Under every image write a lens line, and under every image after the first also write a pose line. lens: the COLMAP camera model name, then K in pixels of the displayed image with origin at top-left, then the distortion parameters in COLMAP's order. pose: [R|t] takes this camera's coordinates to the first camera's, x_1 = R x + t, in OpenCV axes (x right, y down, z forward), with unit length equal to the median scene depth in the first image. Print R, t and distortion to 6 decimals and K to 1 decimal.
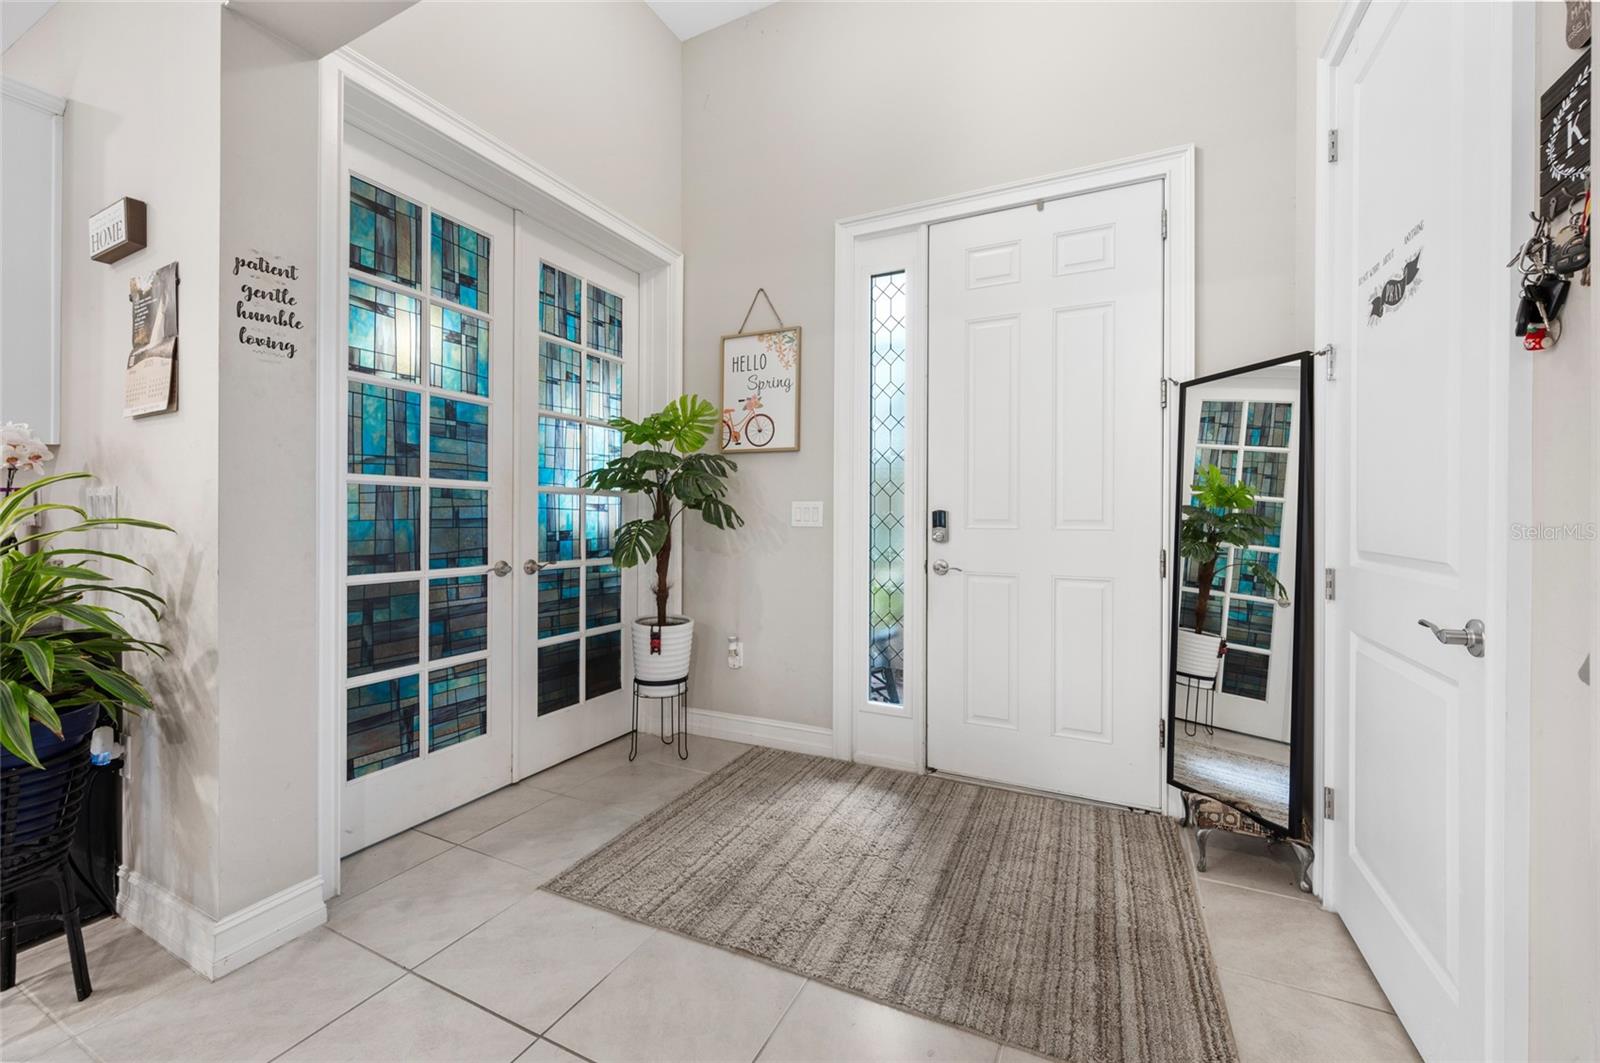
lens RADIAL K [[634.0, 0, 799.1], [0, 634.0, 516.2], [0, 0, 1]] dist [-0.000237, 0.000037]
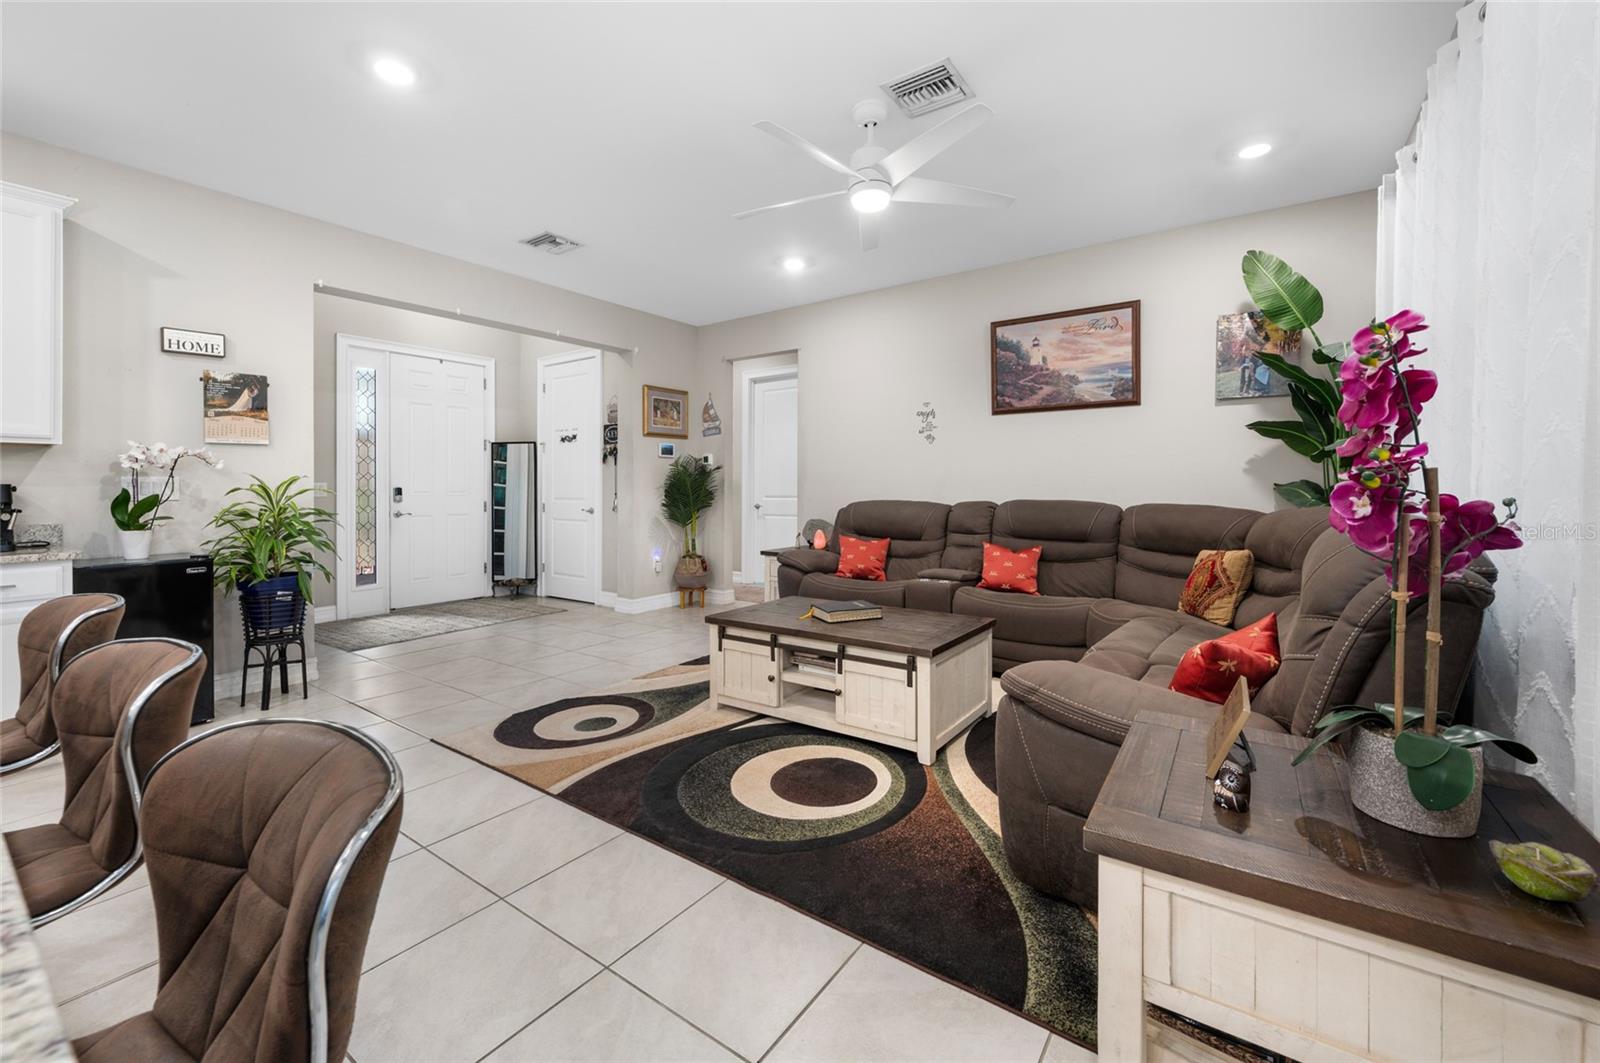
lens RADIAL K [[647.2, 0, 798.4], [0, 647.2, 494.8], [0, 0, 1]] dist [-0.004986, -0.000361]
pose [[0.164704, -0.014192, 0.986241, -2.725708], [0.004436, 0.999897, 0.013648, -0.013037], [-0.986333, 0.002127, 0.164750, -1.114249]]
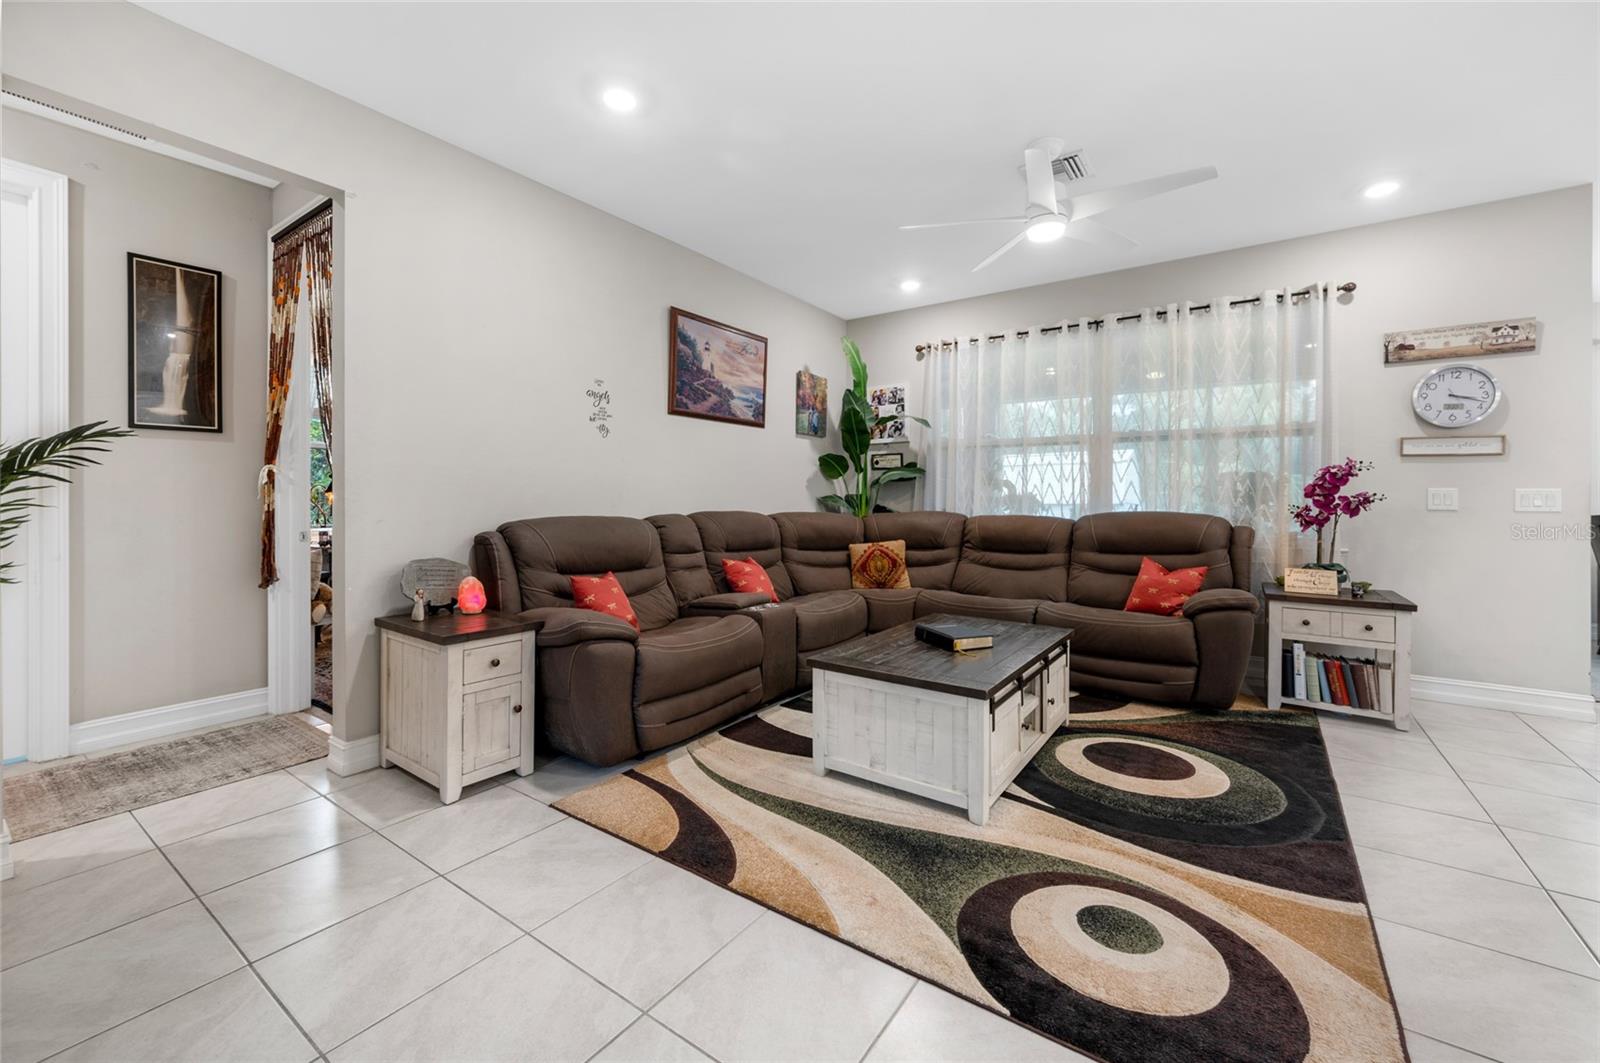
lens RADIAL K [[646.4, 0, 806.2], [0, 646.4, 494.3], [0, 0, 1]] dist [-0.001253, -0.000229]
pose [[-0.988629, -0.007232, 0.150198, -0.754610], [-0.008068, 0.999955, -0.004951, -0.008044], [-0.150156, -0.006107, -0.988643, 0.764121]]
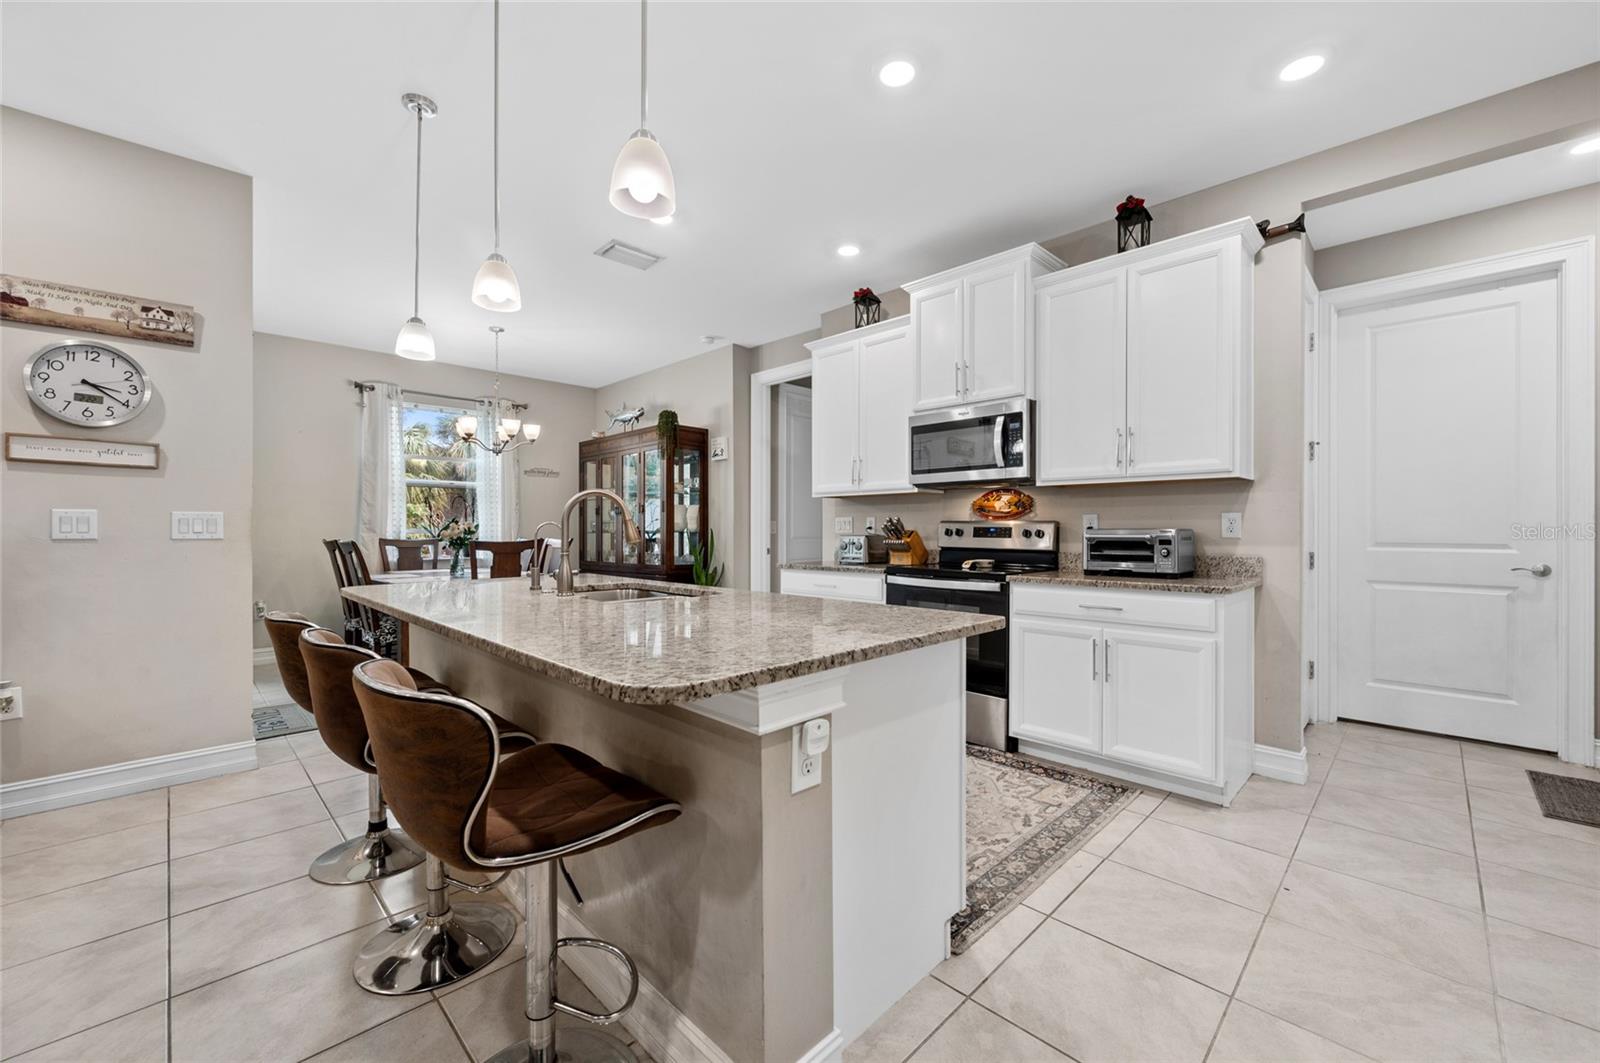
lens RADIAL K [[636.7, 0, 803.4], [0, 636.7, 531.3], [0, 0, 1]] dist [0.000489, -0.000563]
pose [[-0.321636, -0.001060, -0.946863, -1.607370], [-0.000926, 0.999999, -0.000805, -0.003270], [0.946863, 0.000618, -0.321637, 0.491205]]
